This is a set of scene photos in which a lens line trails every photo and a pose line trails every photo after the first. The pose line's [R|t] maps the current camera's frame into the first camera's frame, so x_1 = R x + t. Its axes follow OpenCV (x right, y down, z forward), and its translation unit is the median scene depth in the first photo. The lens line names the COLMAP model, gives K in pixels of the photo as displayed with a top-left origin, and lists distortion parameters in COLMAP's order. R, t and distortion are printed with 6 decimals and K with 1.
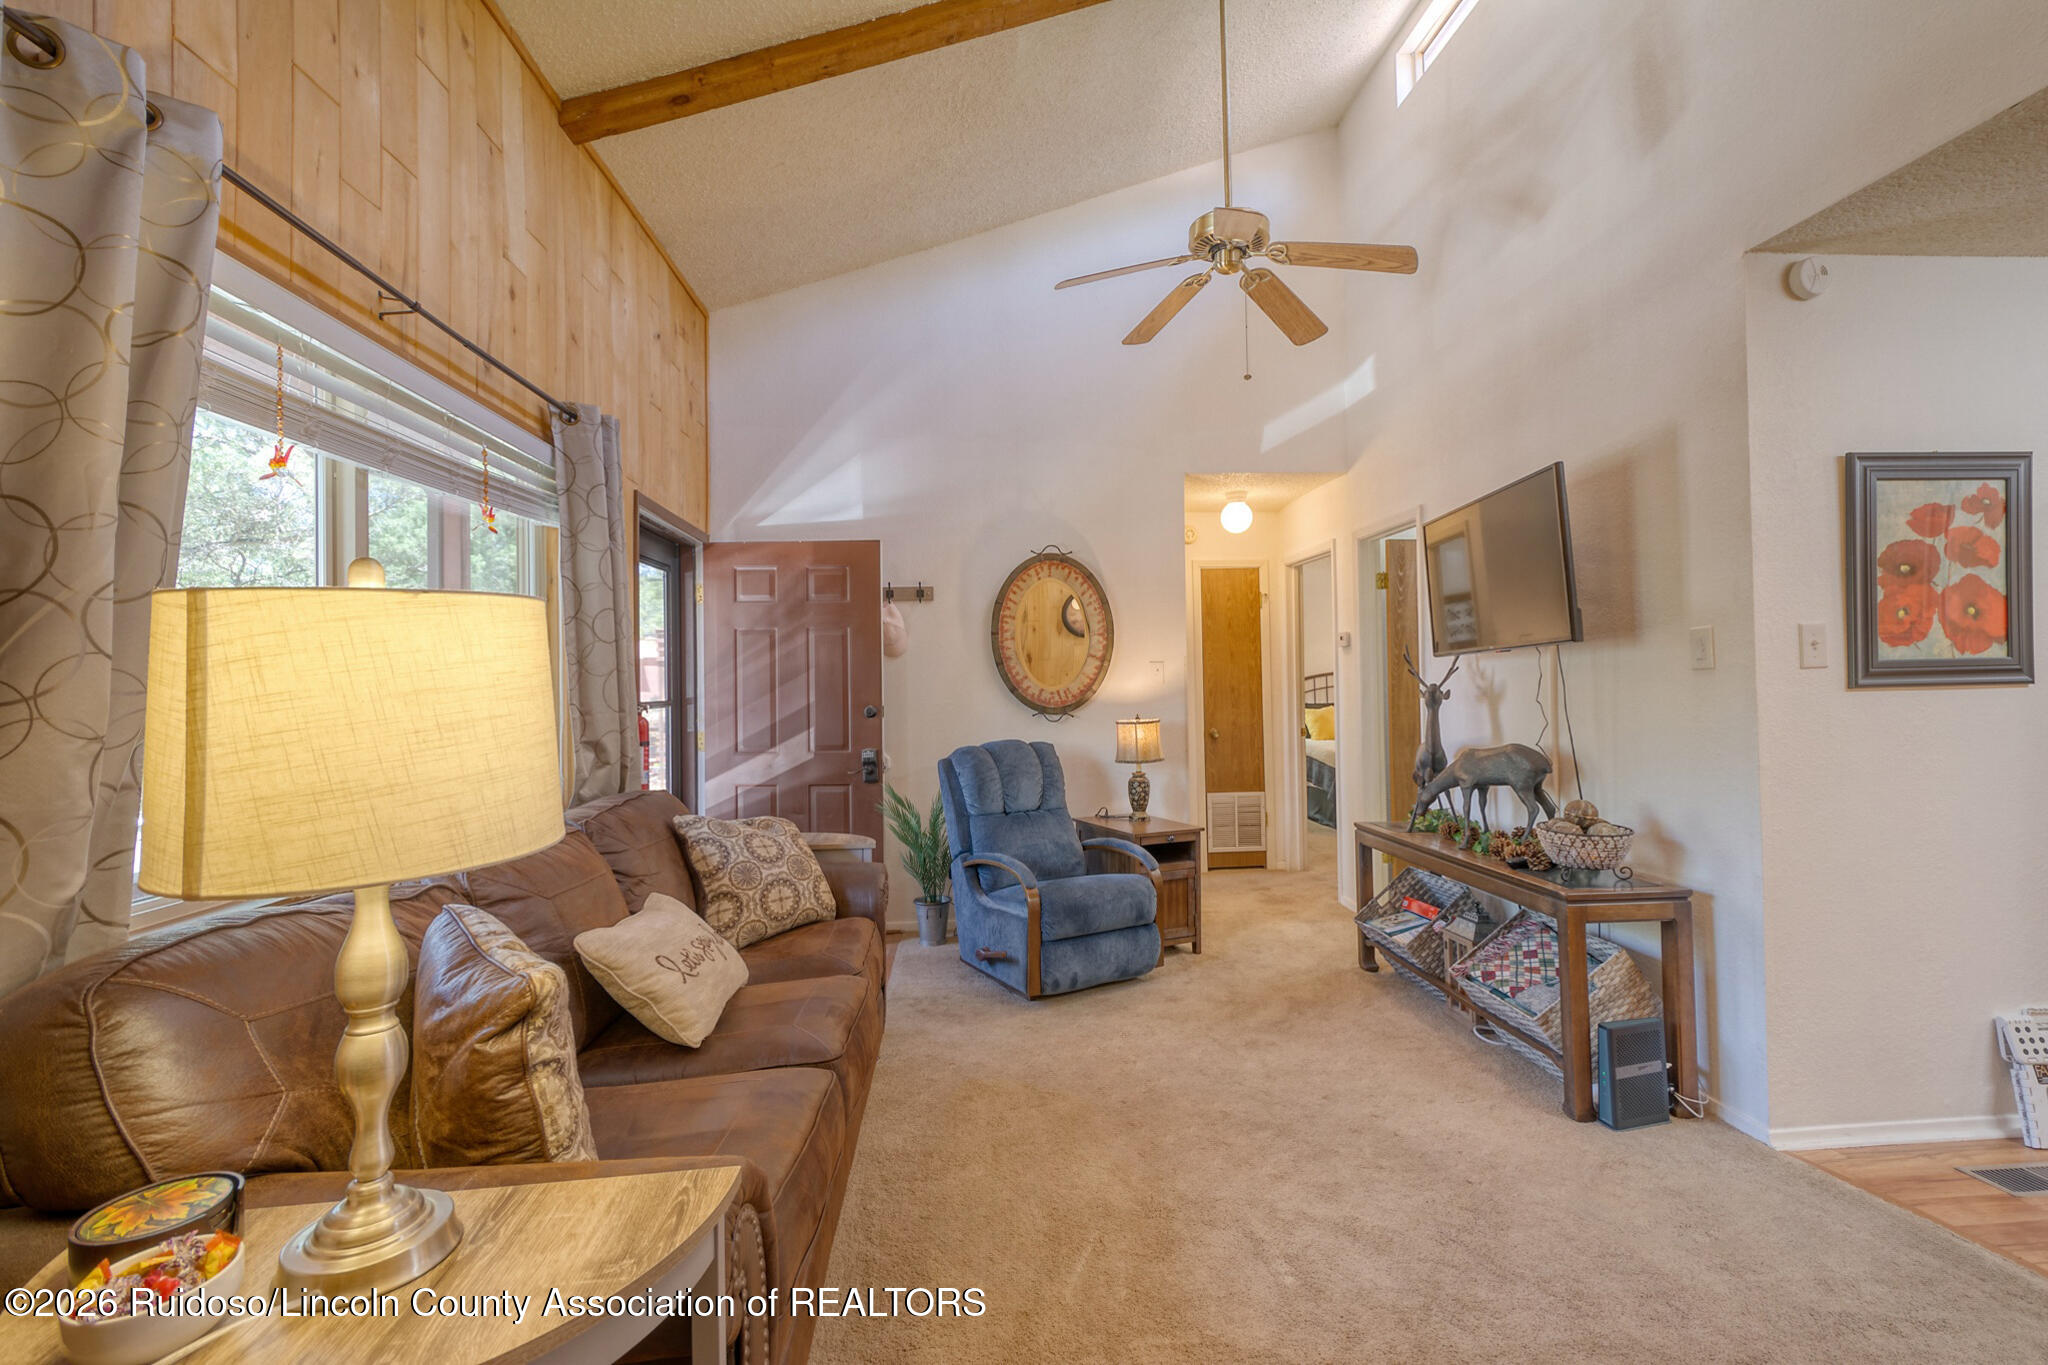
lens RADIAL K [[888.4, 0, 1048.0], [0, 888.4, 673.9], [0, 0, 1]] dist [0.011205, -0.002909]
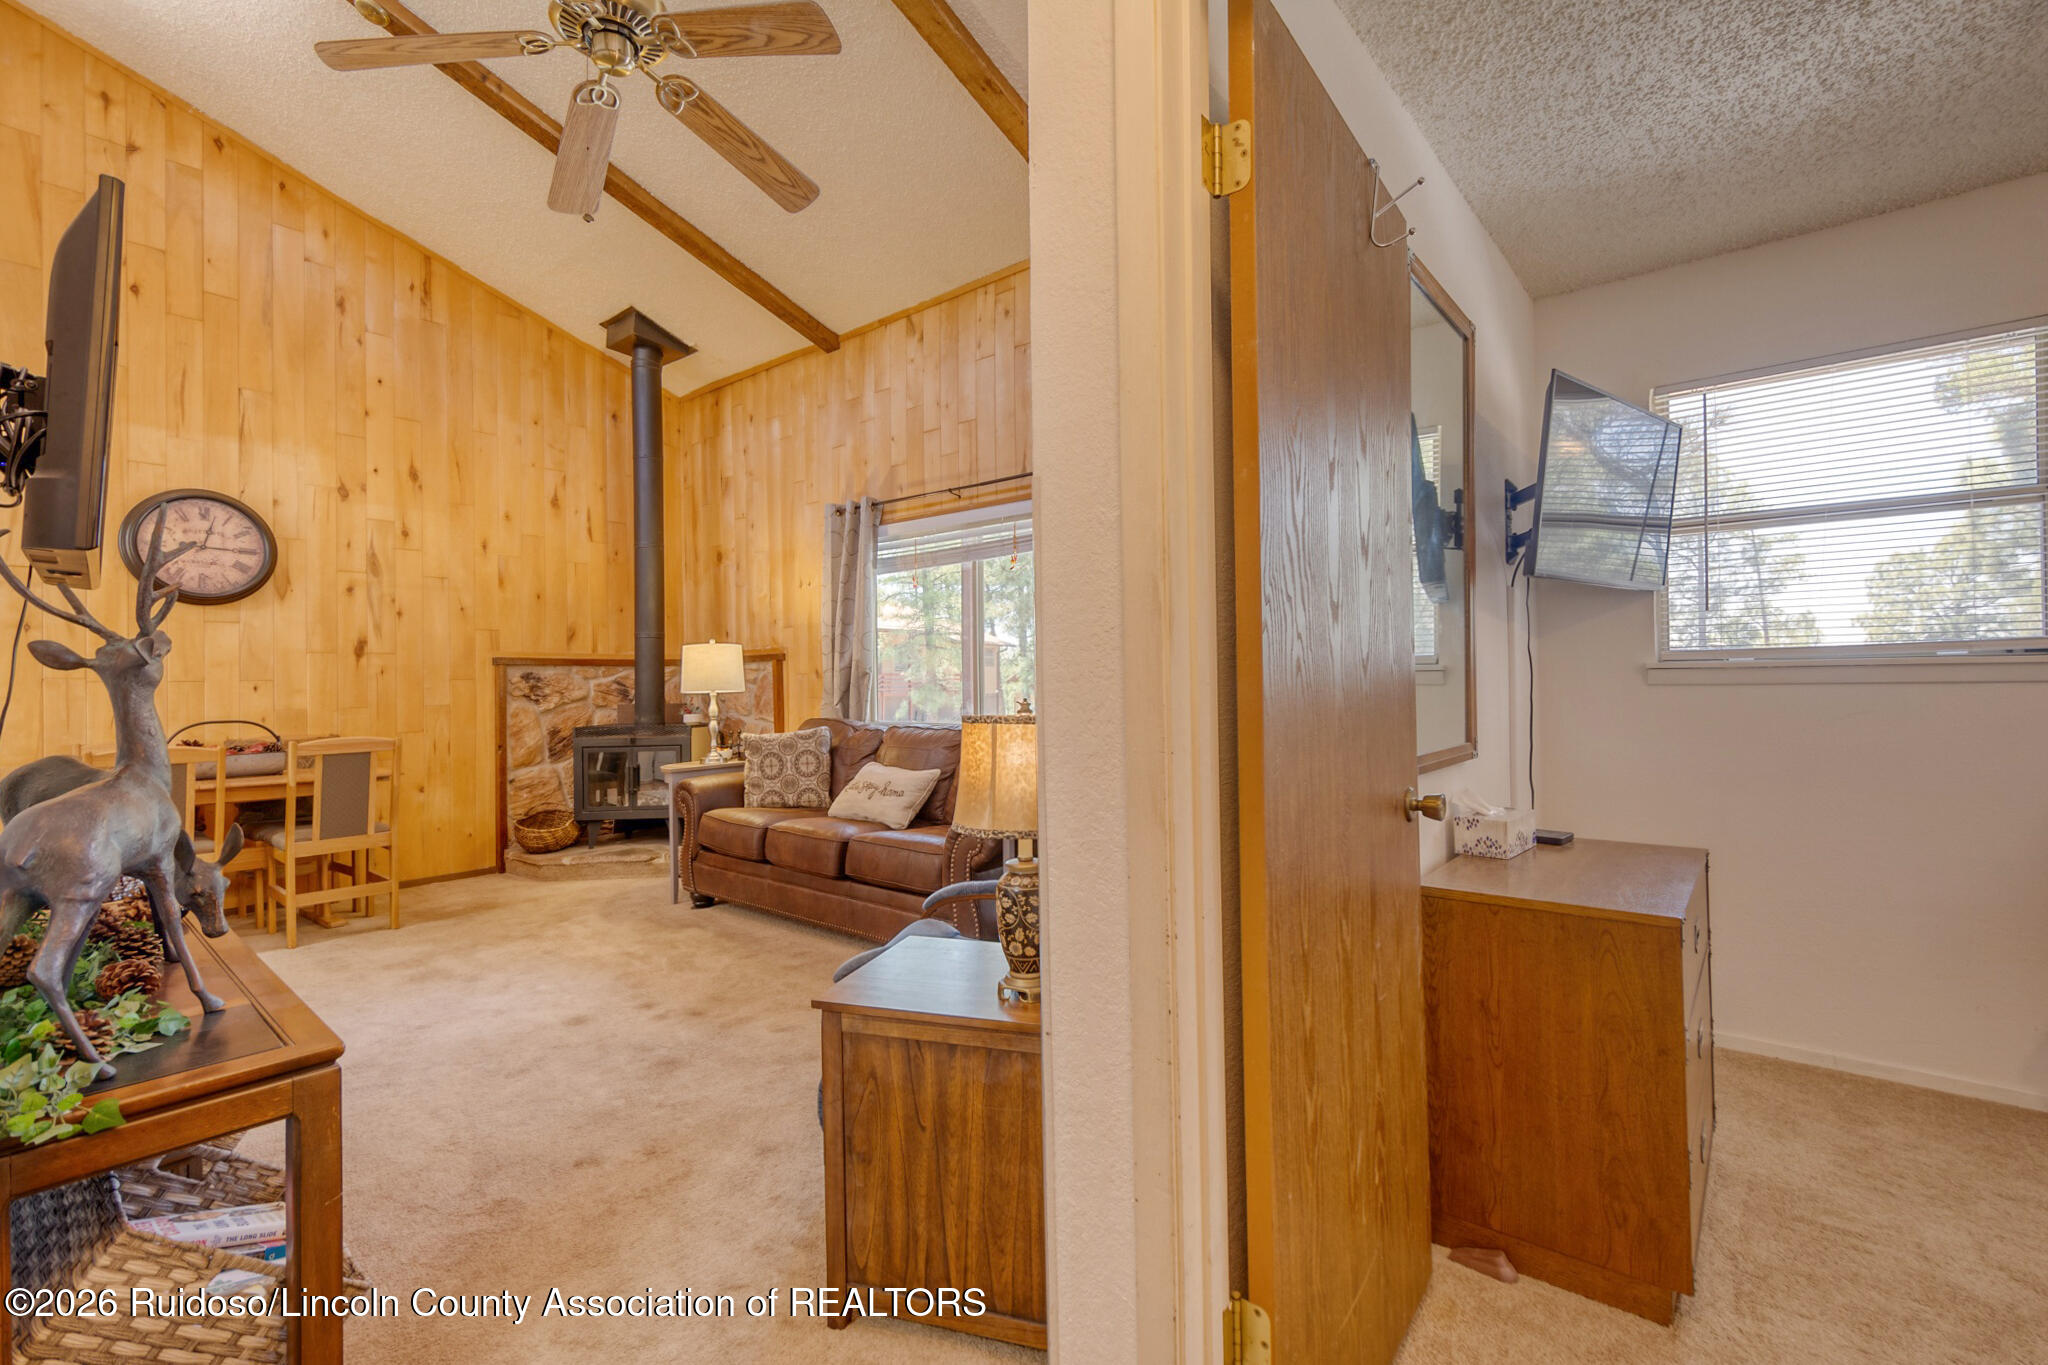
lens RADIAL K [[889.9, 0, 1047.1], [0, 889.9, 675.7], [0, 0, 1]] dist [0.013115, -0.006615]
pose [[-0.696403, 0.021648, -0.717325, 0.355924], [0.034495, 0.999399, -0.003328, 0.037929], [0.716822, -0.027062, -0.696731, 1.262803]]
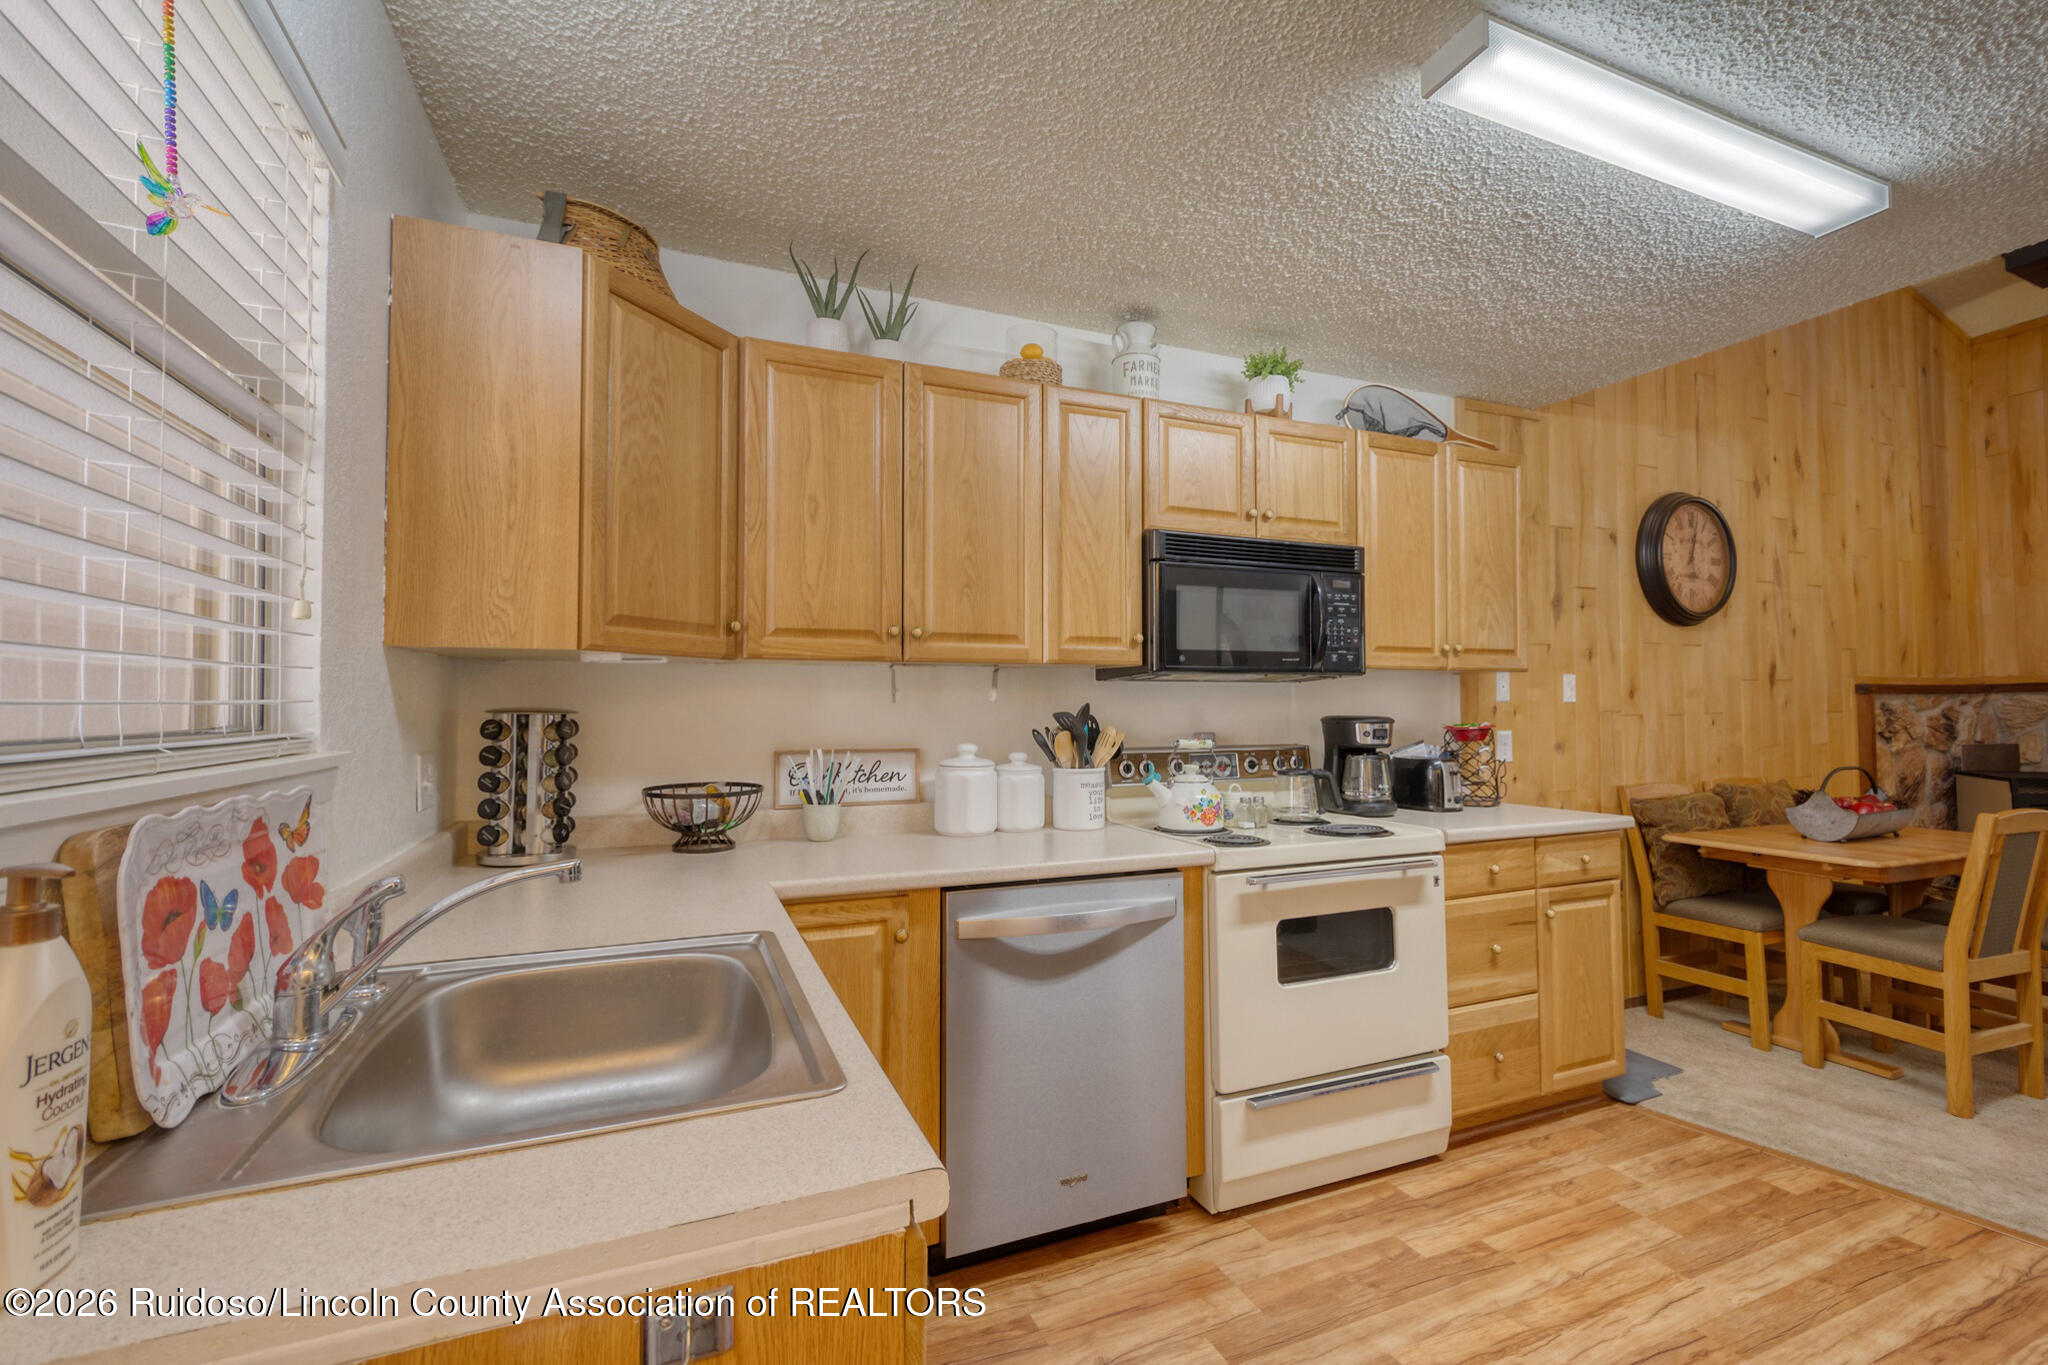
lens RADIAL K [[888.4, 0, 1048.0], [0, 888.4, 673.9], [0, 0, 1]] dist [0.011205, -0.002909]
pose [[-0.952204, 0.013398, -0.305168, 1.144950], [0.026828, 0.998845, -0.039856, -0.013386], [0.304282, -0.046138, -0.951464, 0.516536]]
